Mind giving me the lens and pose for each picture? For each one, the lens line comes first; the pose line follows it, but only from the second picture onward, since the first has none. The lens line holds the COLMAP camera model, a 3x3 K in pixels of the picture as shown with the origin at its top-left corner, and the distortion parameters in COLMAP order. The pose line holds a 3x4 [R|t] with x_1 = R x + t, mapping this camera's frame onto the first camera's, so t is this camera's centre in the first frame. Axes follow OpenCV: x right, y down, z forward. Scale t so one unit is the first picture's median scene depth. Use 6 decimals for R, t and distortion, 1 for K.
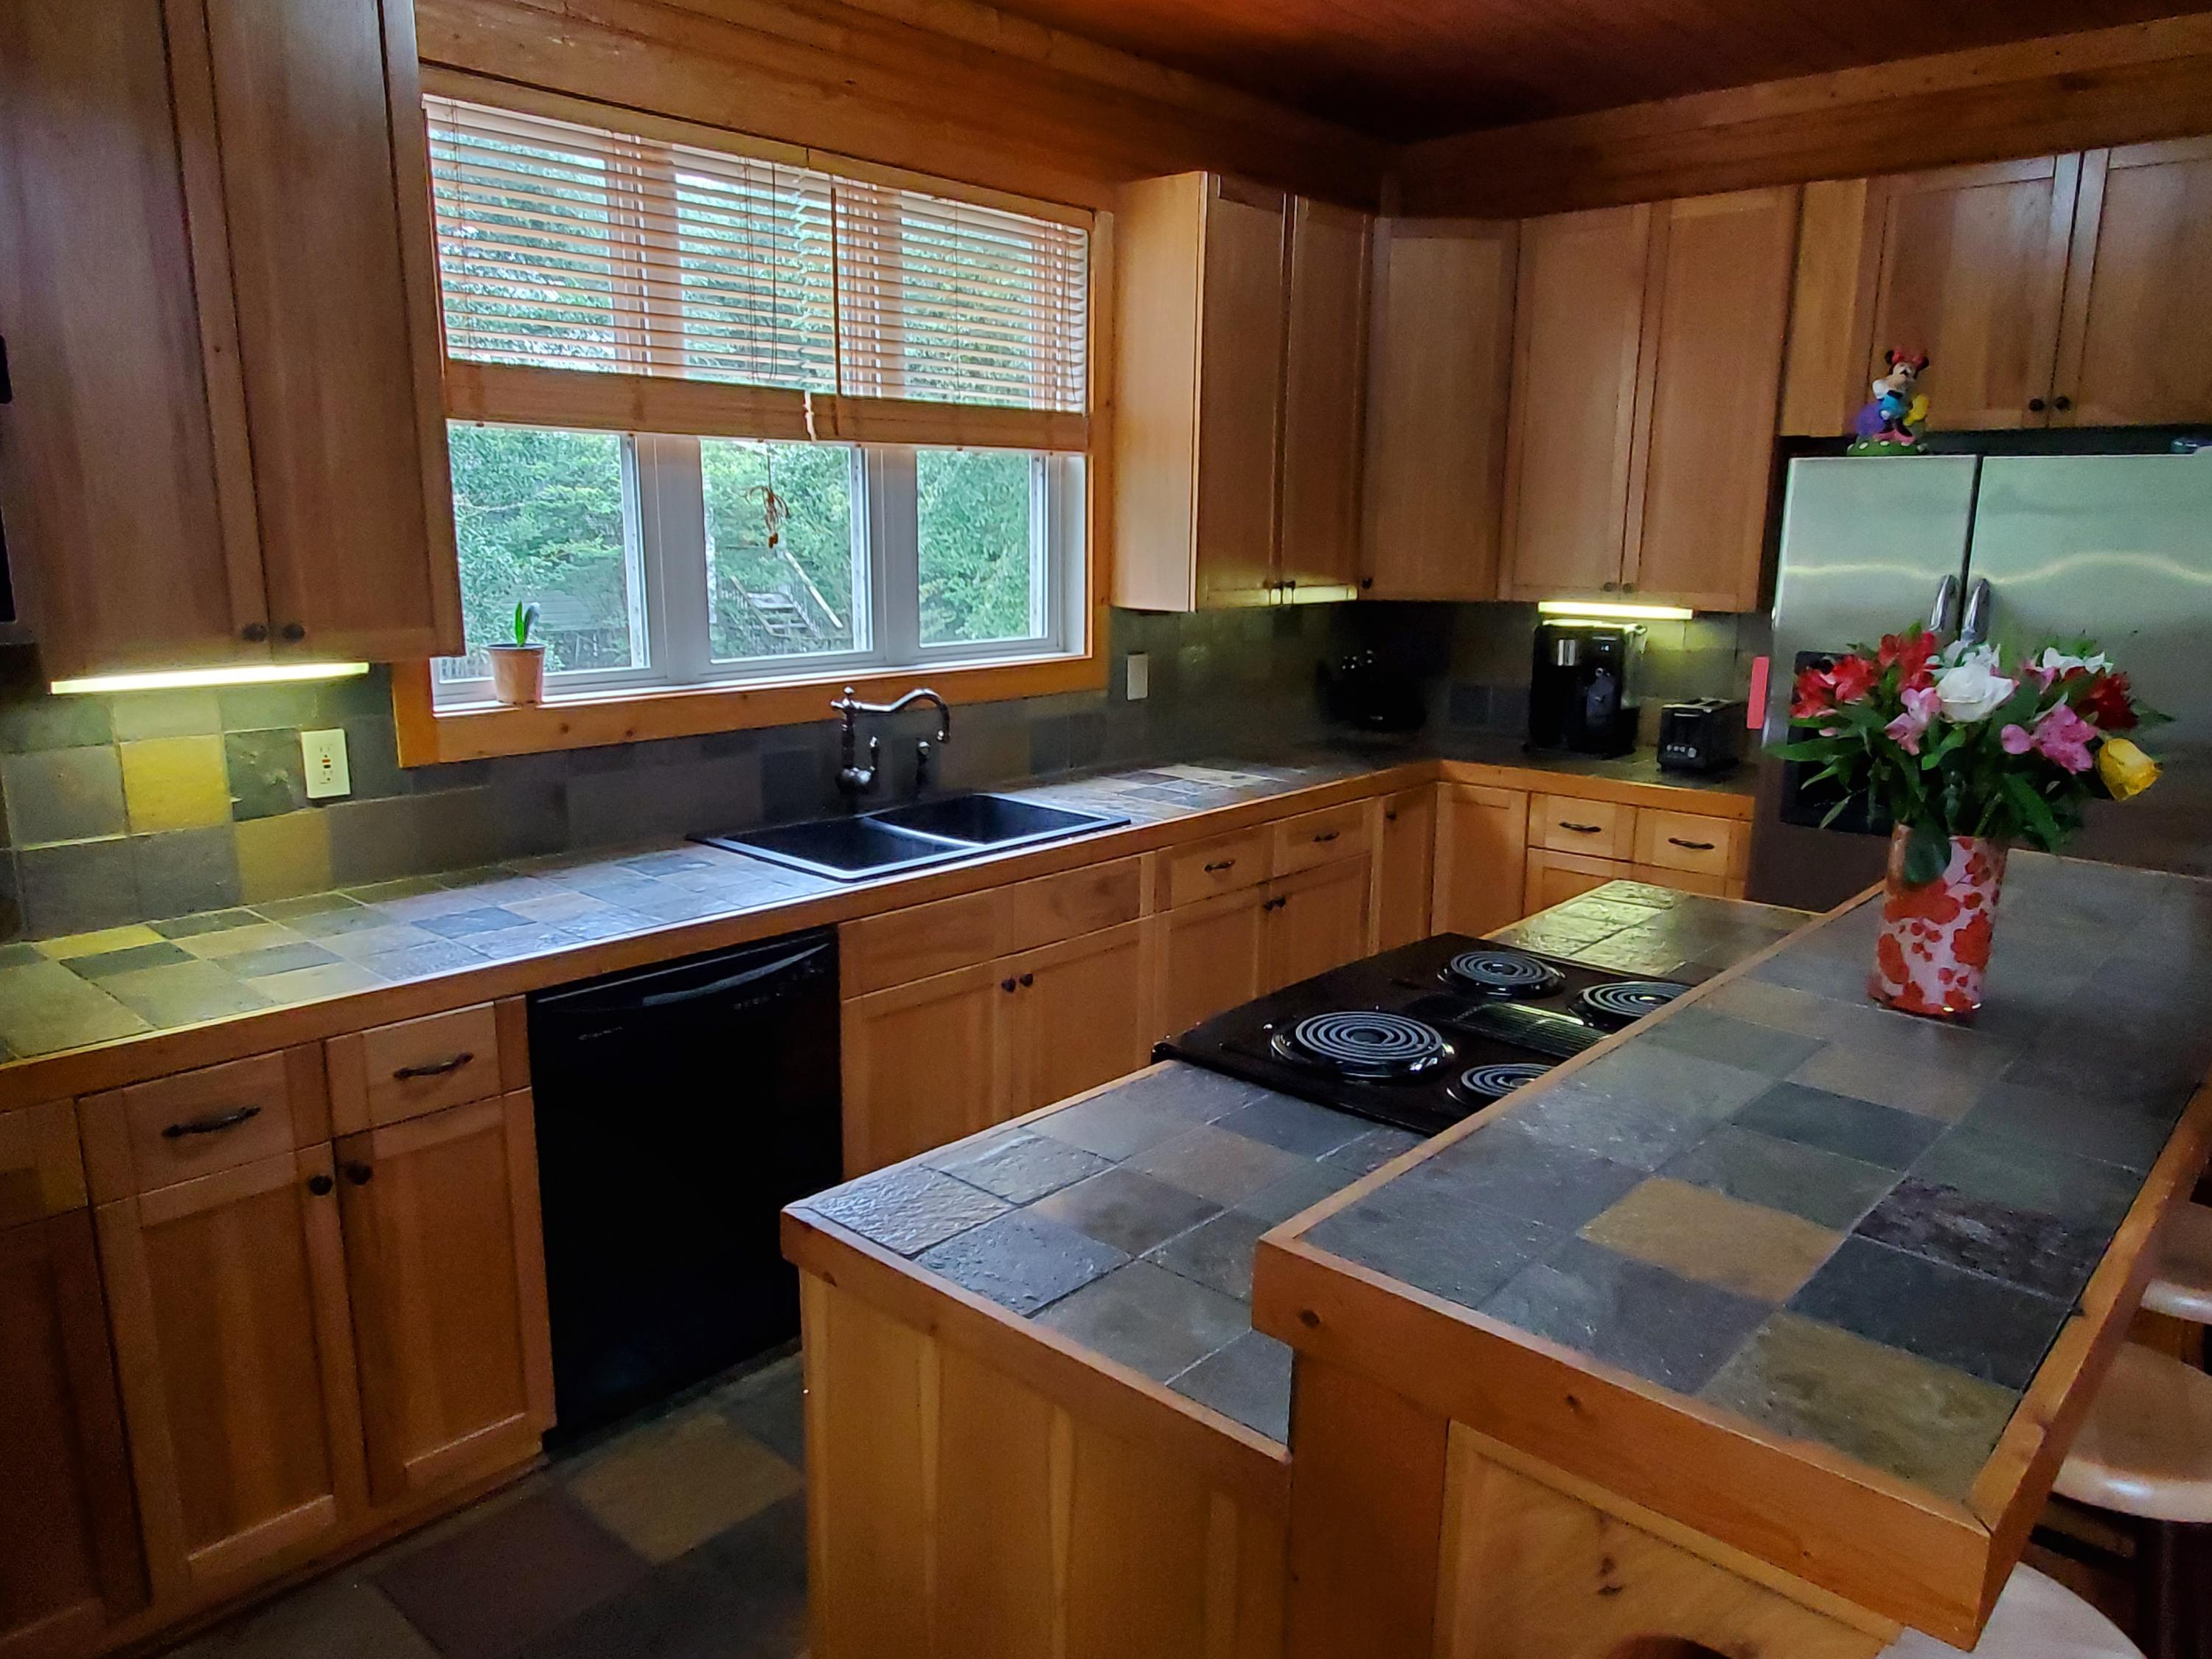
lens RADIAL K [[1545.4, 0, 1114.2], [0, 1545.4, 827.4], [0, 0, 1]] dist [-0.003281, -0.007132]
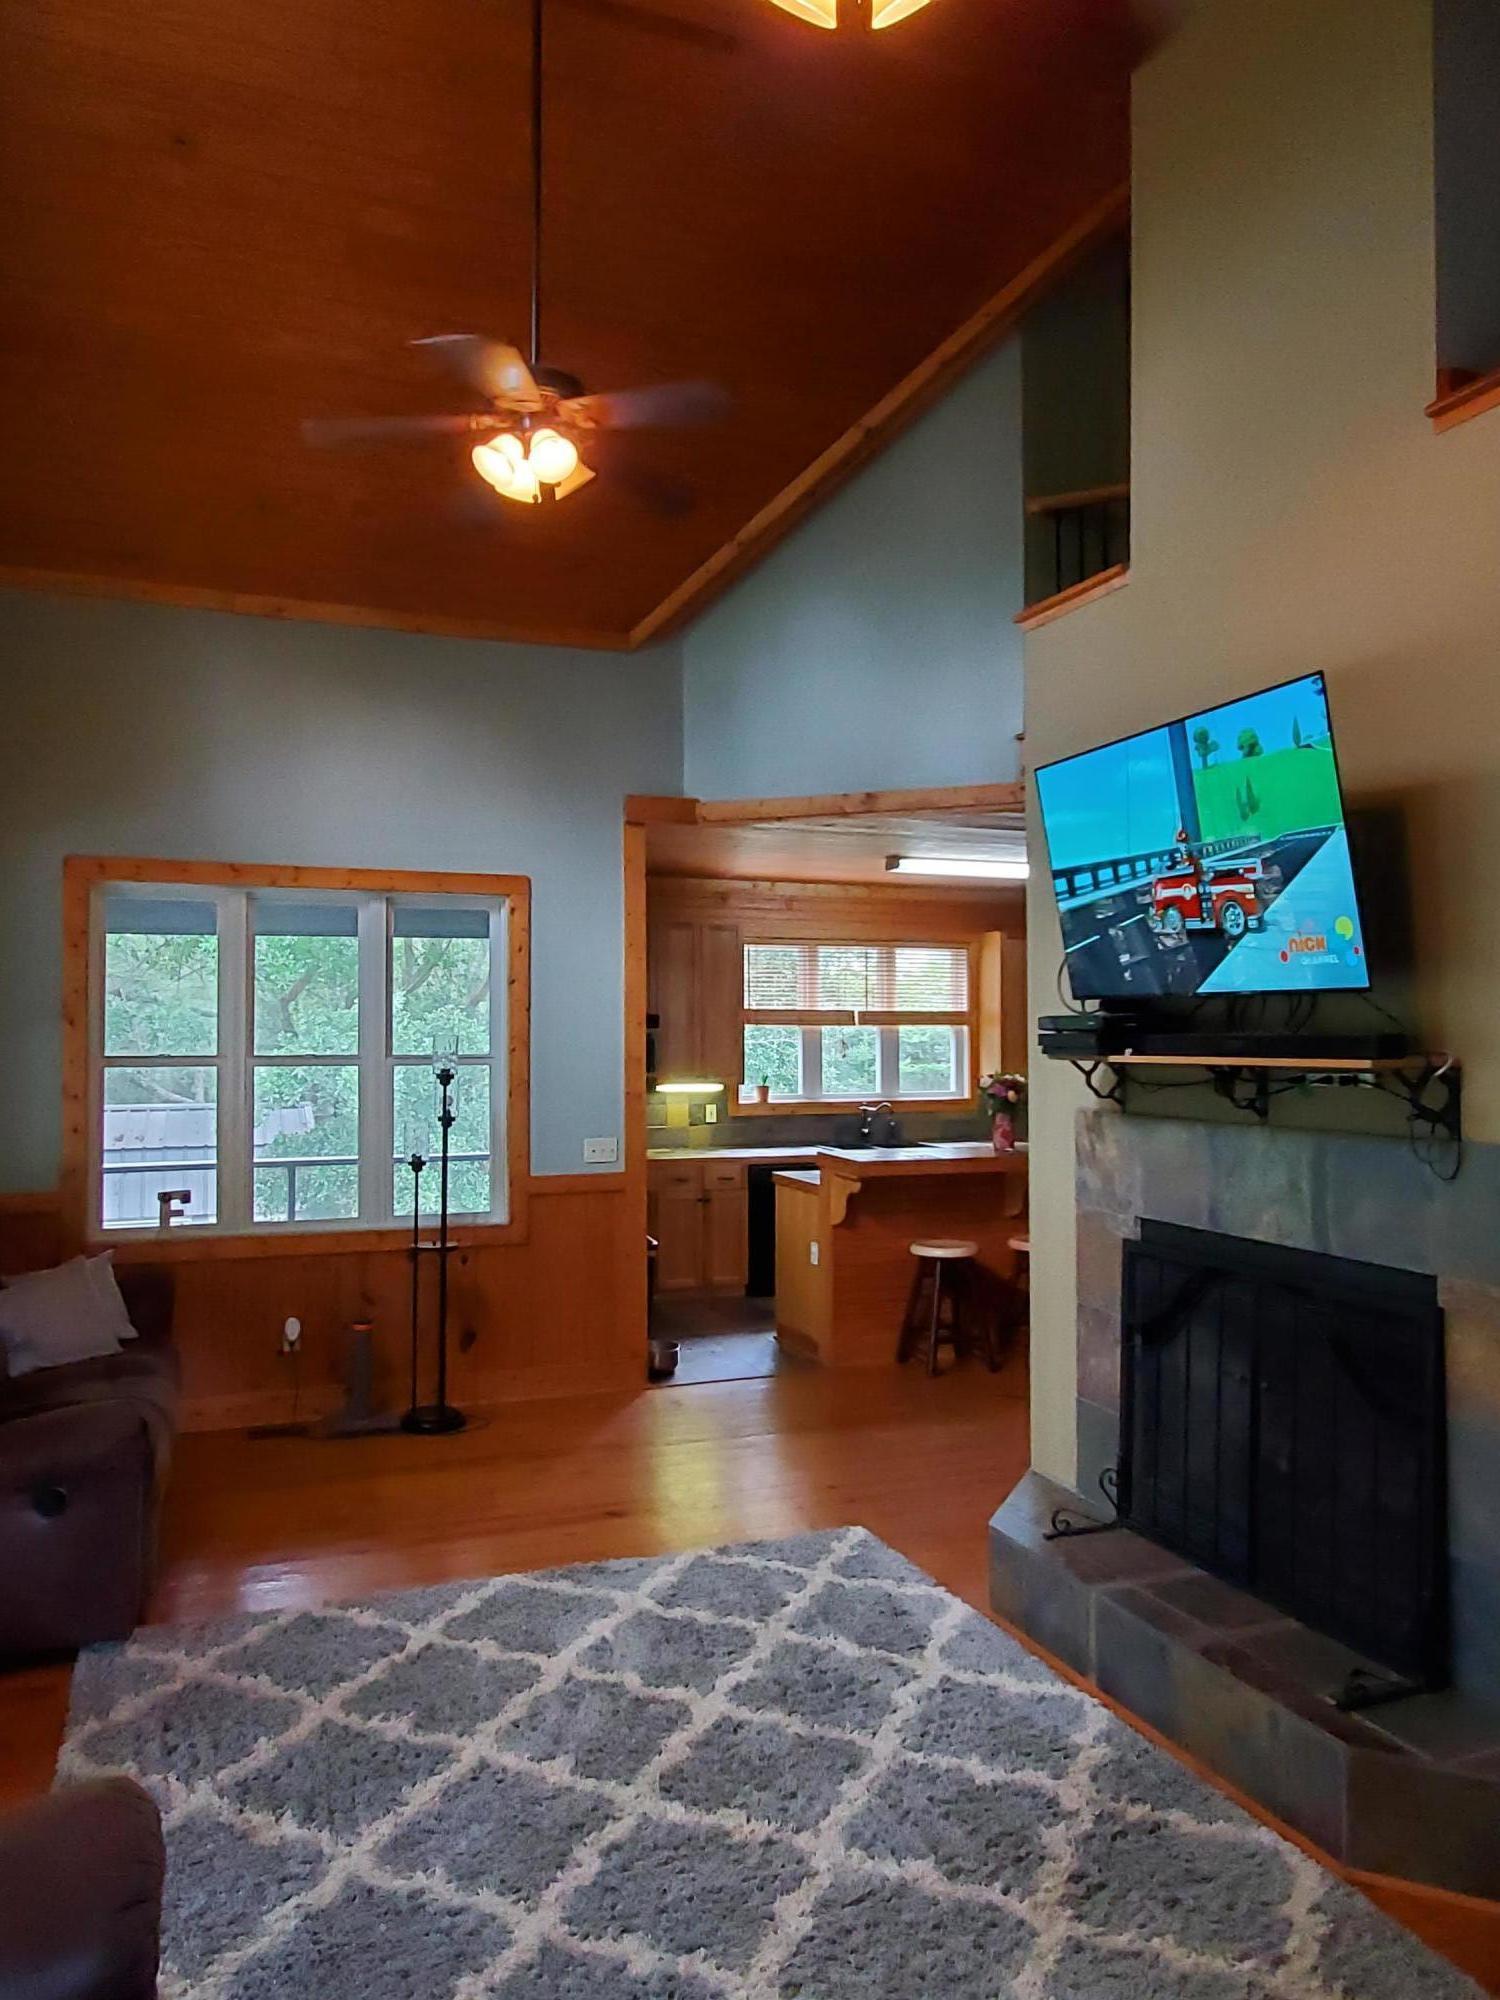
lens RADIAL K [[1397.3, 0, 718.6], [0, 1397.3, 987.6], [0, 0, 1]] dist [-0.003281, -0.007132]
pose [[0.881030, -0.025033, -0.472398, 0.993399], [-0.088334, 0.972330, -0.216269, 0.349085], [0.464740, 0.232268, 0.854440, -1.749971]]
